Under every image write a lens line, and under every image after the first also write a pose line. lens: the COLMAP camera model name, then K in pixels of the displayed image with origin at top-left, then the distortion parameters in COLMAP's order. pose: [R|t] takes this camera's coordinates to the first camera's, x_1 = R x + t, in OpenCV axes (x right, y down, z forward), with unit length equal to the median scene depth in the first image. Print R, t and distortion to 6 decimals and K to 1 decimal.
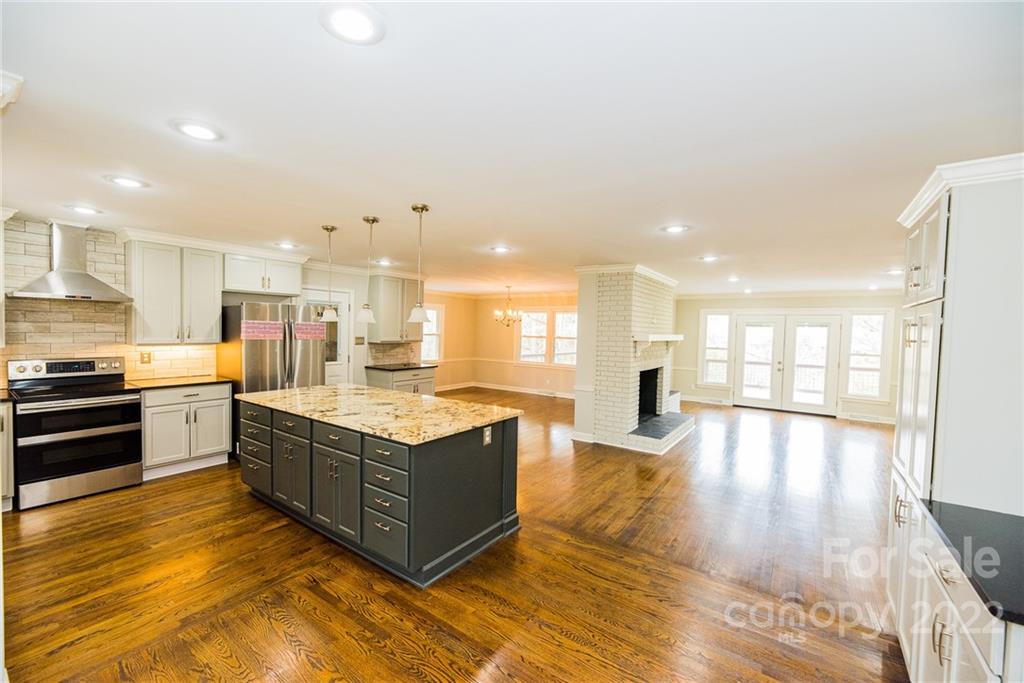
lens RADIAL K [[414.4, 0, 510.9], [0, 414.4, 344.5], [0, 0, 1]] dist [-0.001106, 0.000130]
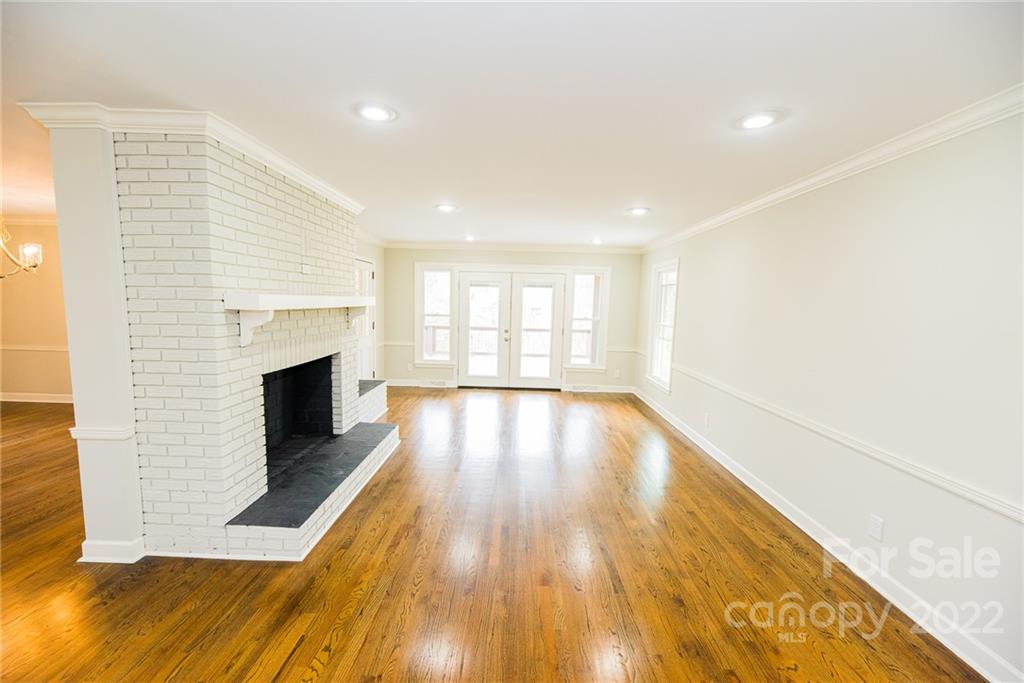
lens RADIAL K [[414.4, 0, 510.9], [0, 414.4, 344.5], [0, 0, 1]] dist [-0.001106, 0.000130]
pose [[0.826617, -0.064365, 0.559073, 0.259260], [0.015499, 0.995665, 0.091713, -0.006850], [-0.562552, -0.067147, 0.824031, 0.421321]]
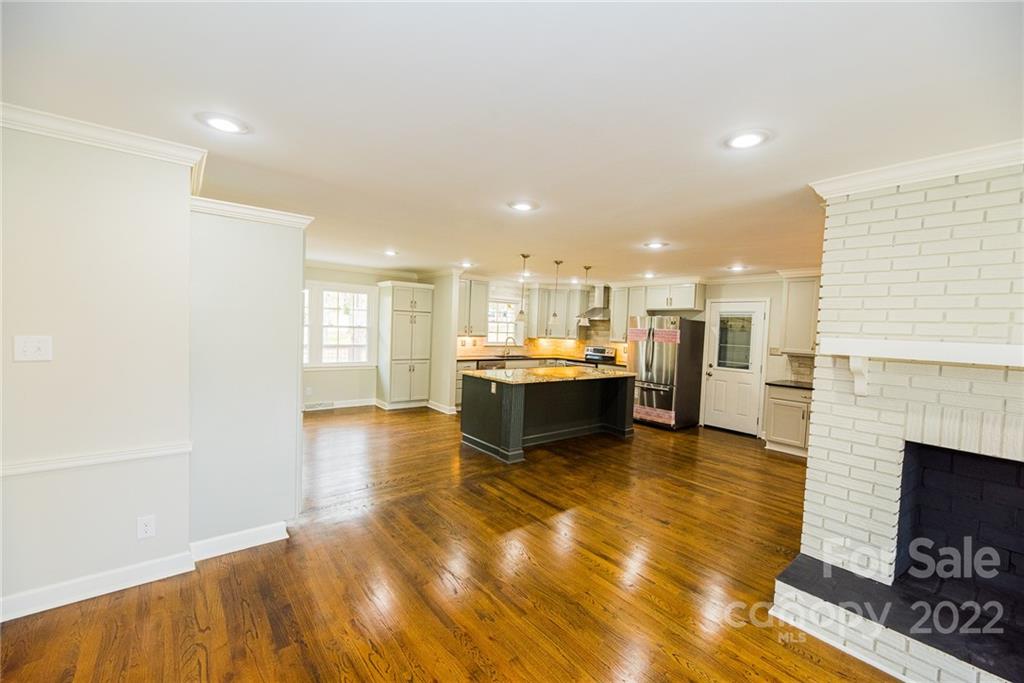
lens RADIAL K [[414.4, 0, 510.9], [0, 414.4, 344.5], [0, 0, 1]] dist [-0.001106, 0.000130]
pose [[-0.262598, 0.006611, -0.964883, 0.702342], [-0.081230, 0.996275, 0.028933, -0.002810], [0.961480, 0.085975, -0.261083, 0.683865]]
